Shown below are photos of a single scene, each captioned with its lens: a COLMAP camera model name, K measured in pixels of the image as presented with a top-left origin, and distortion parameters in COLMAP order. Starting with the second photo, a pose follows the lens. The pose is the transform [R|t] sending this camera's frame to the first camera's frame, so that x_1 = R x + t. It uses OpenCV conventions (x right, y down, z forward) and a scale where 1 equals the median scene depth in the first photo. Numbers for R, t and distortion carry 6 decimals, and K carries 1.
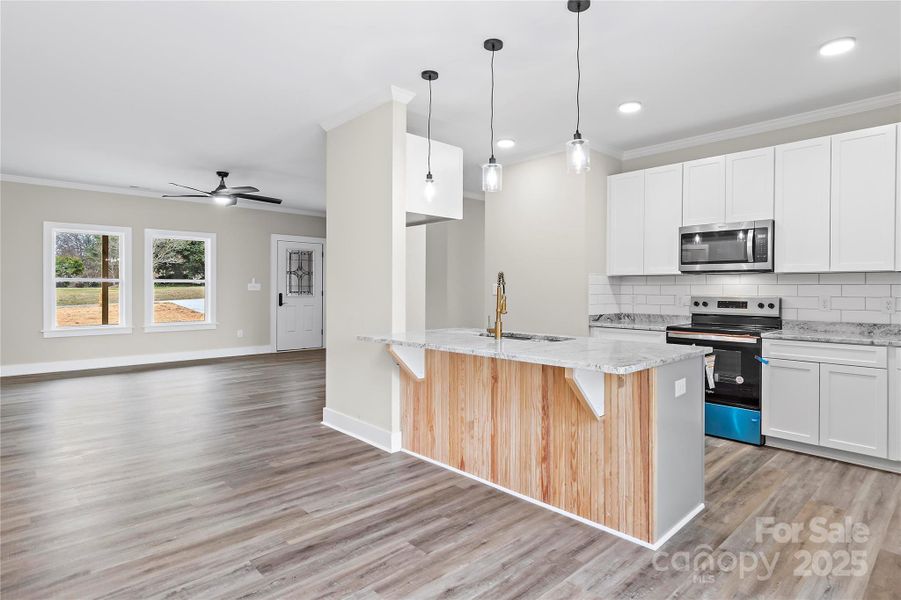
lens RADIAL K [[481.4, 0, 456.9], [0, 481.4, 287.0], [0, 0, 1]] dist [0.001537, 0.000531]
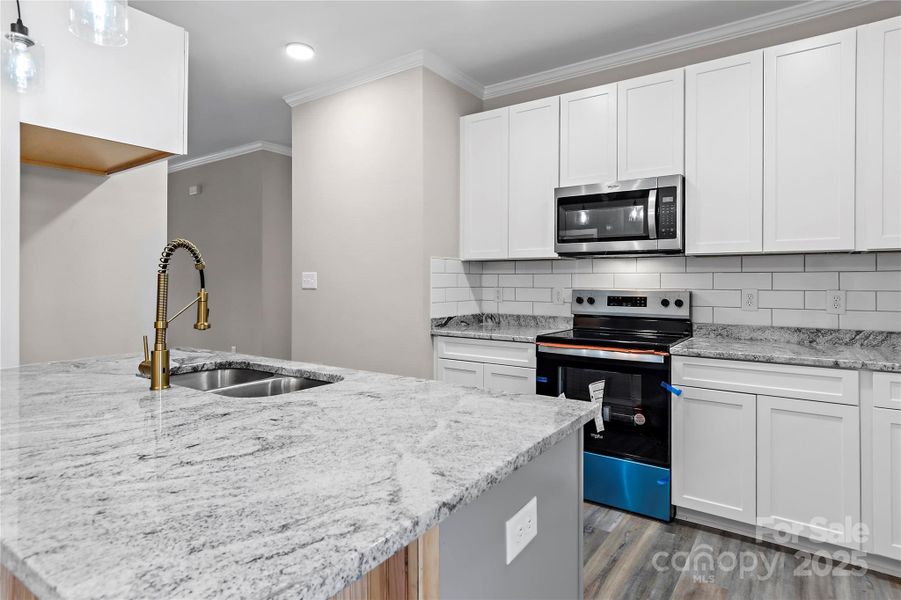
lens RADIAL K [[493.0, 0, 451.6], [0, 493.0, 273.0], [0, 0, 1]] dist [0.003770, 0.000646]
pose [[0.981766, 0.001503, 0.190086, 0.206752], [0.000879, 0.999922, -0.012448, 0.004620], [-0.190090, 0.012388, 0.981689, 0.383757]]
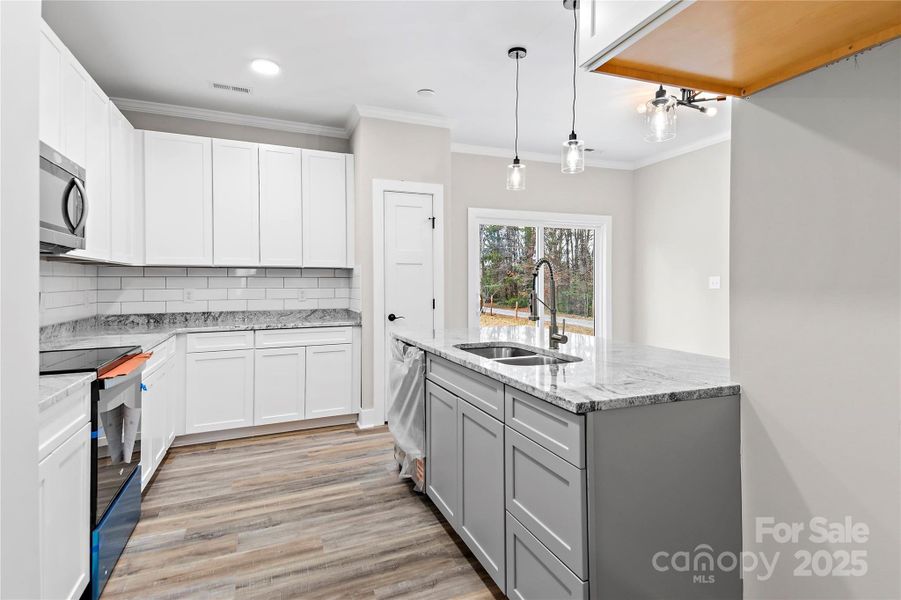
lens RADIAL K [[481.4, 0, 456.9], [0, 481.4, 287.0], [0, 0, 1]] dist [0.001537, 0.000531]
pose [[-0.933294, 0.001816, 0.359108, -0.026278], [0.008144, 0.999837, 0.016108, 0.001028], [-0.359021, 0.017958, -0.933157, 1.386050]]
